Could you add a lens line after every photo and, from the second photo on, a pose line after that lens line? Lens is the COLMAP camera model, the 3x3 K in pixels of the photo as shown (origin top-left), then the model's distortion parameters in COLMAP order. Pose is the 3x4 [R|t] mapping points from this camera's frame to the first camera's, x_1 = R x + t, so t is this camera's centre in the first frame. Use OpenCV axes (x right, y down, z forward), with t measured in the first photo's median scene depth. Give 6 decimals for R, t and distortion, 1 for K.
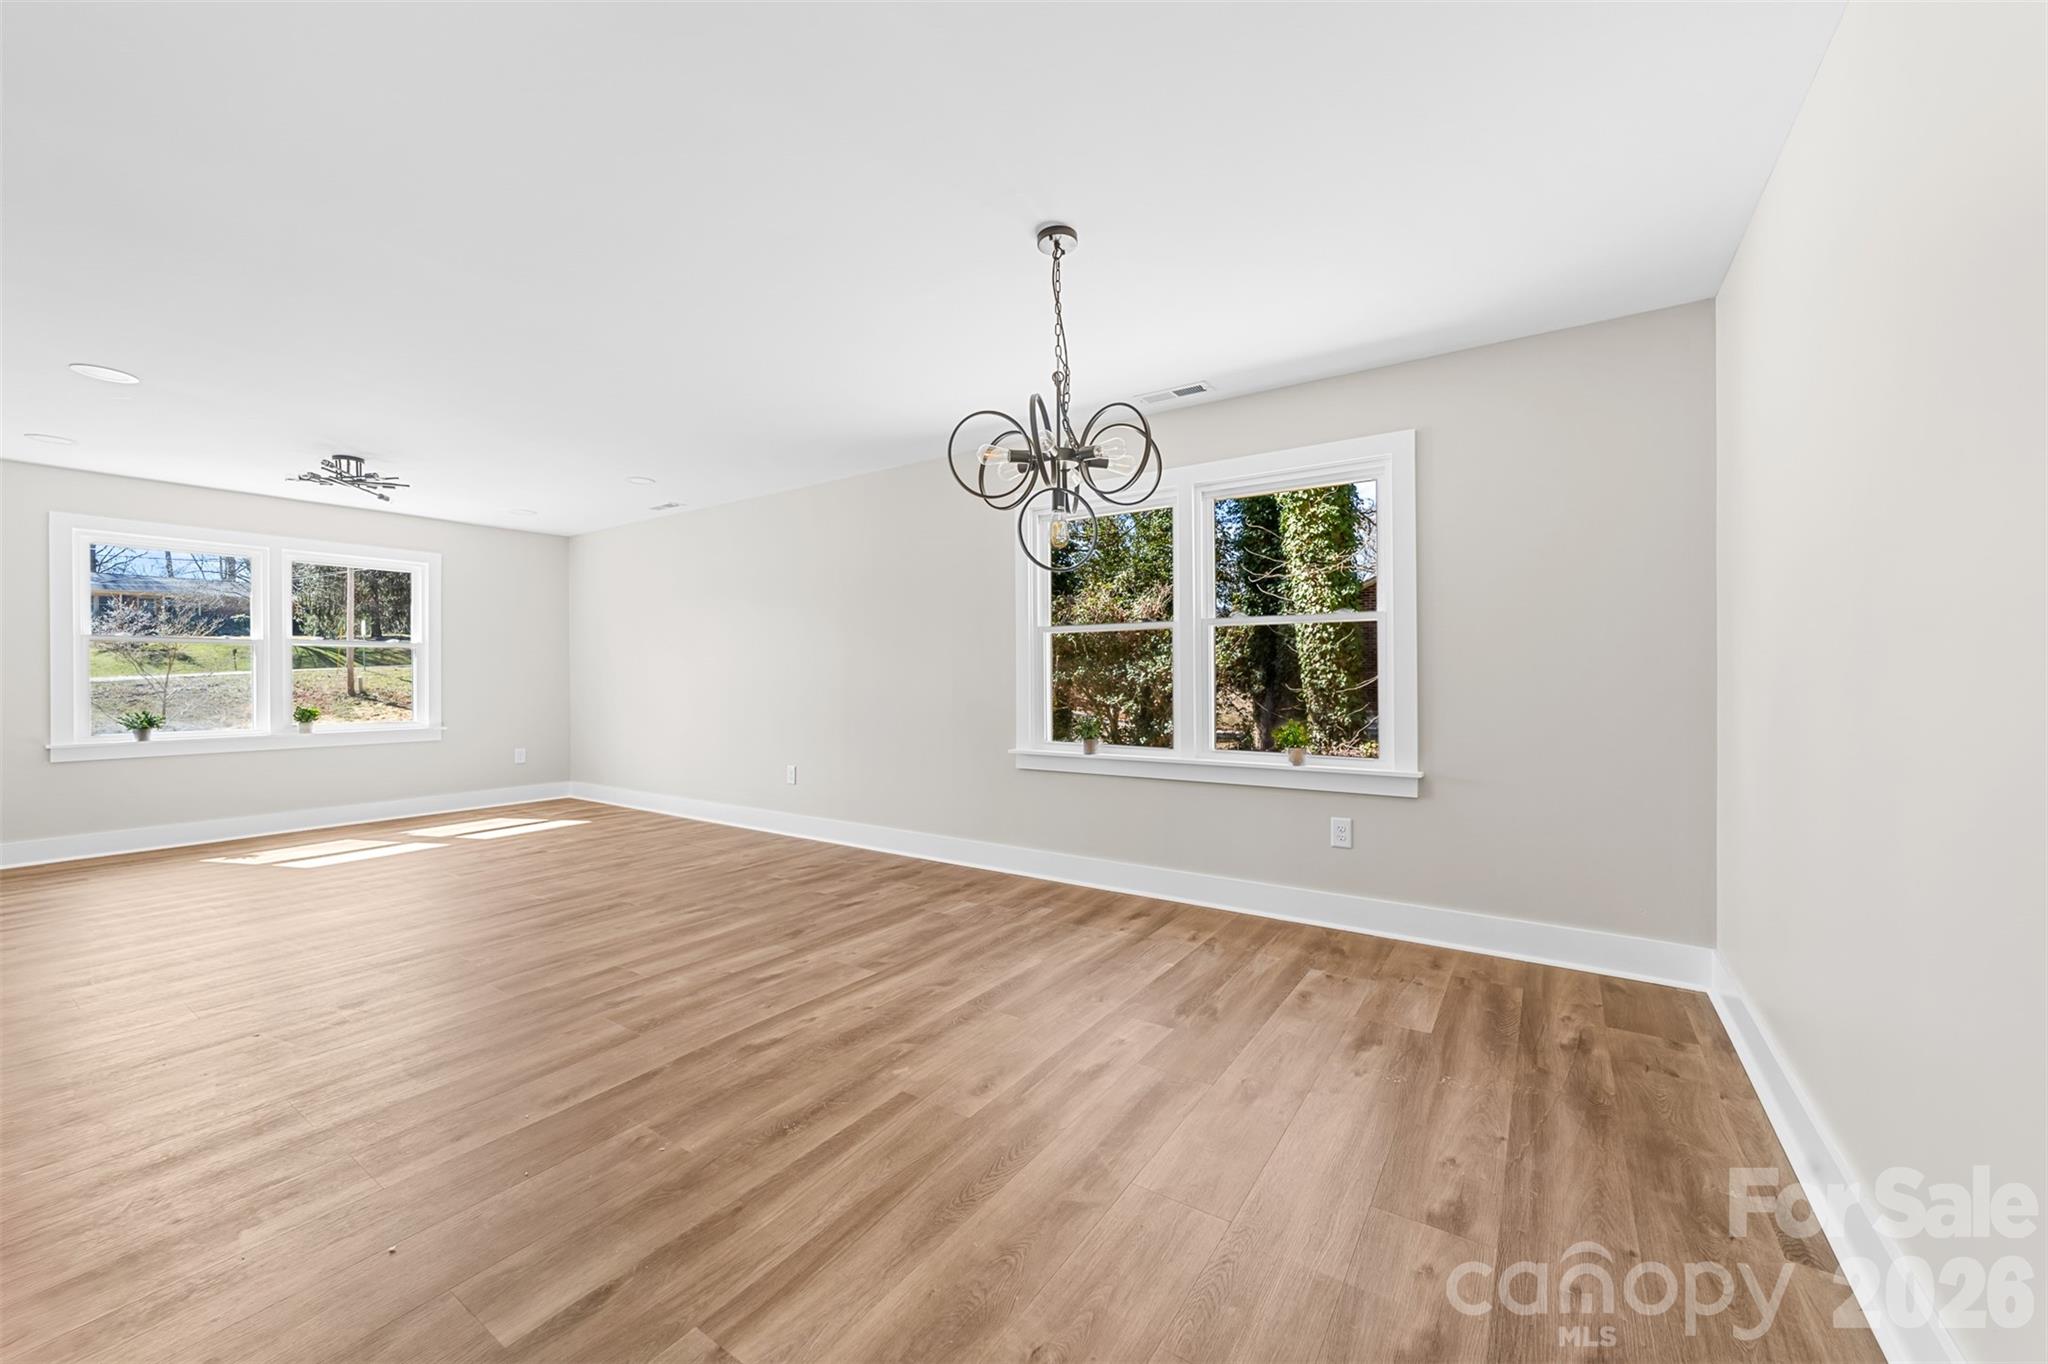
lens RADIAL K [[789.2, 0, 1006.2], [0, 789.2, 672.8], [0, 0, 1]] dist [-0.013132, 0.008551]
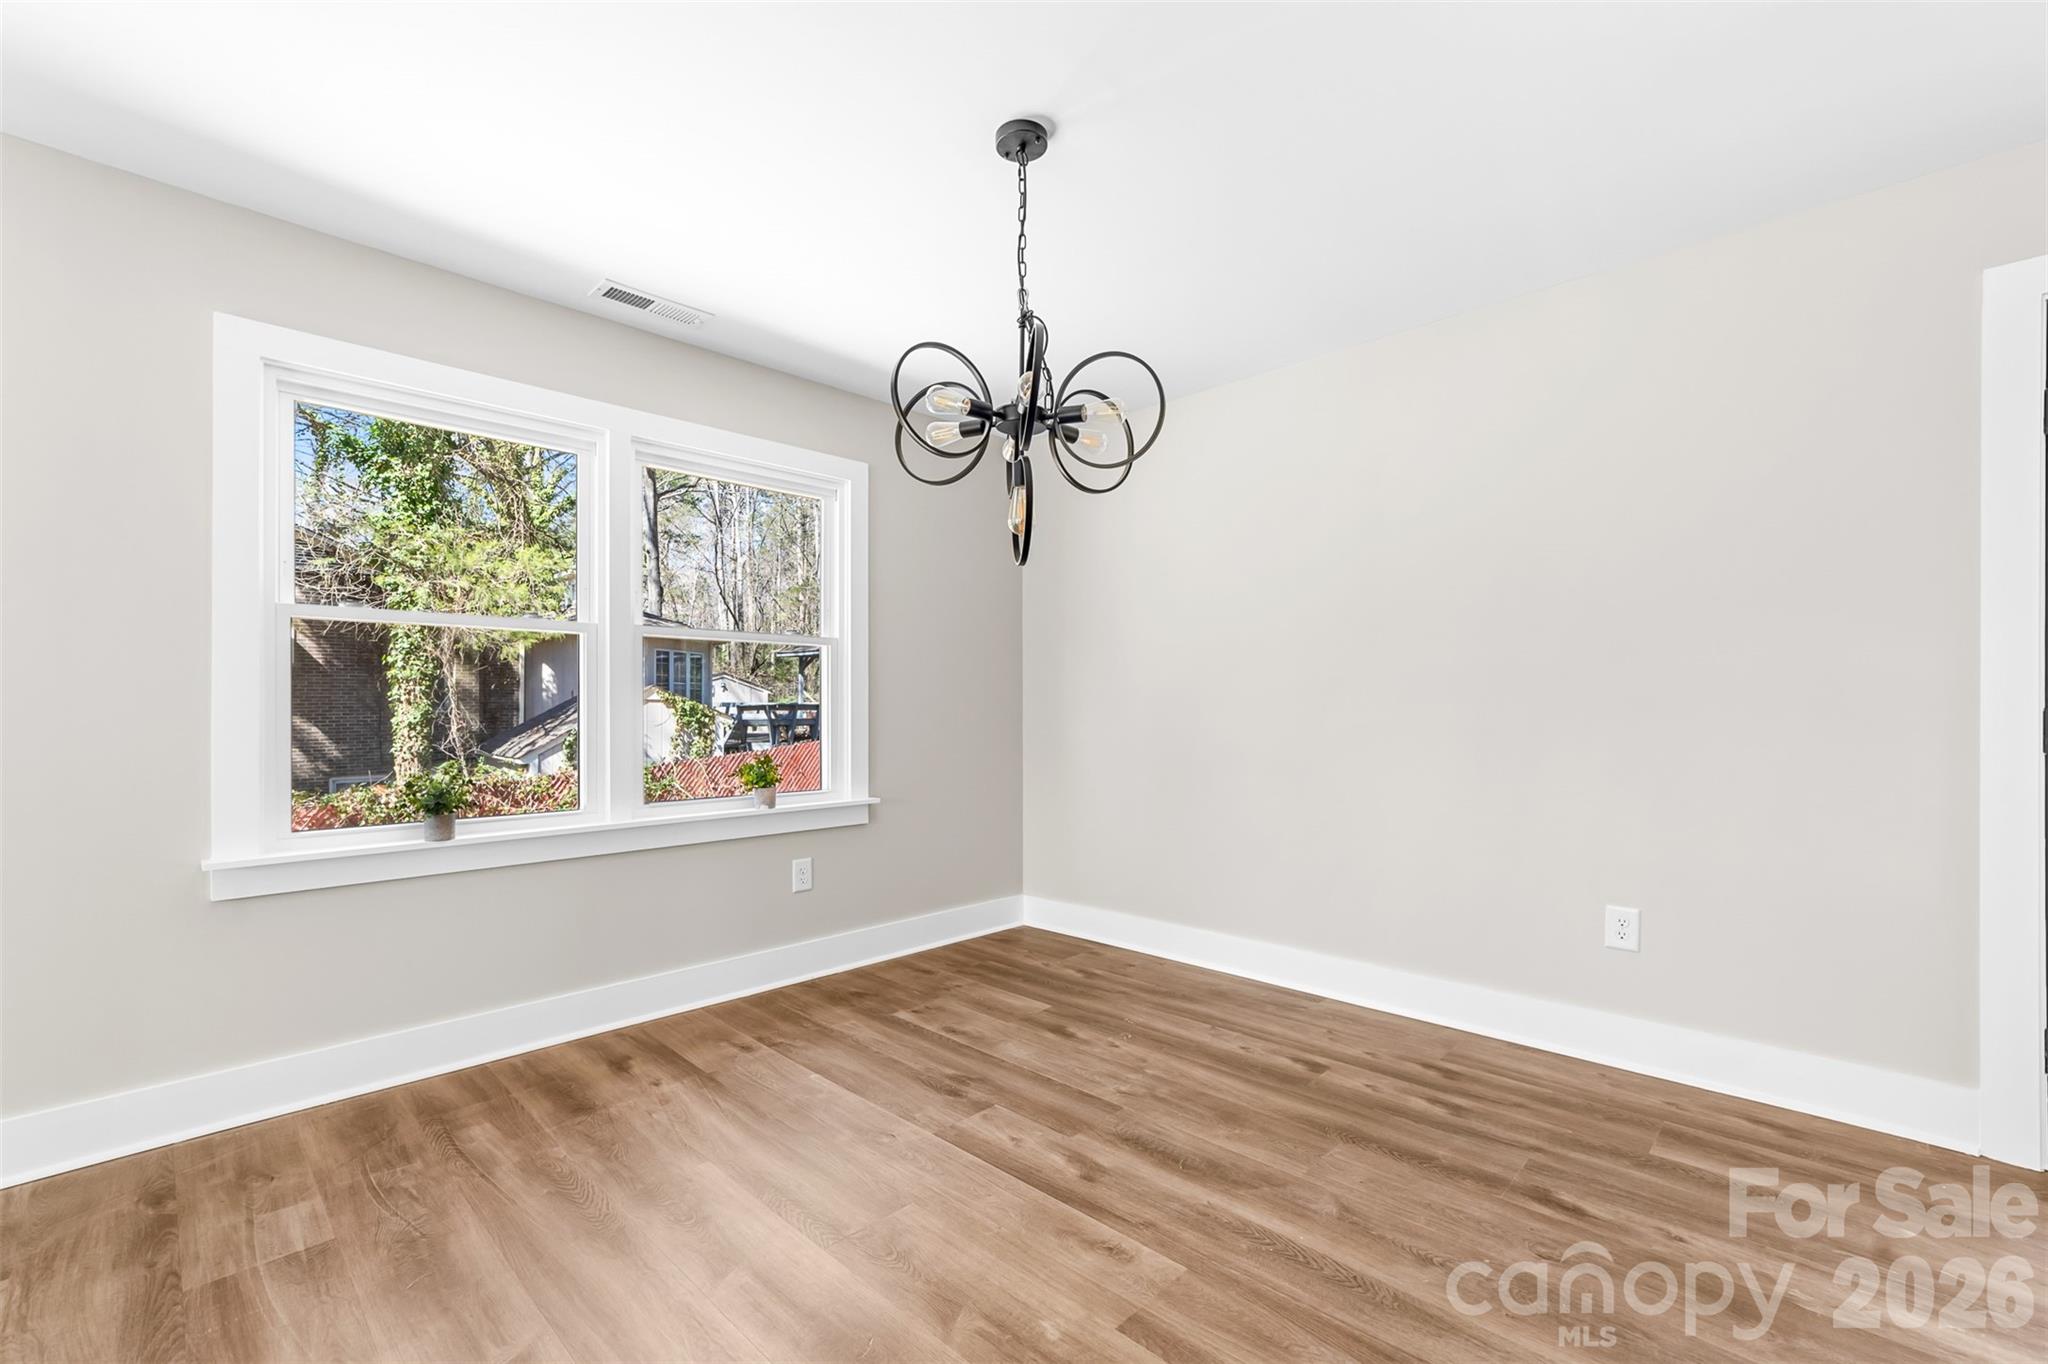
lens RADIAL K [[854.0, 0, 1022.6], [0, 854.0, 715.4], [0, 0, 1]] dist [-0.015102, 0.010472]
pose [[0.168611, -0.005481, 0.985667, -0.546363], [-0.003892, 0.999973, 0.006227, 0.010396], [-0.985675, -0.004886, 0.168585, 0.622894]]
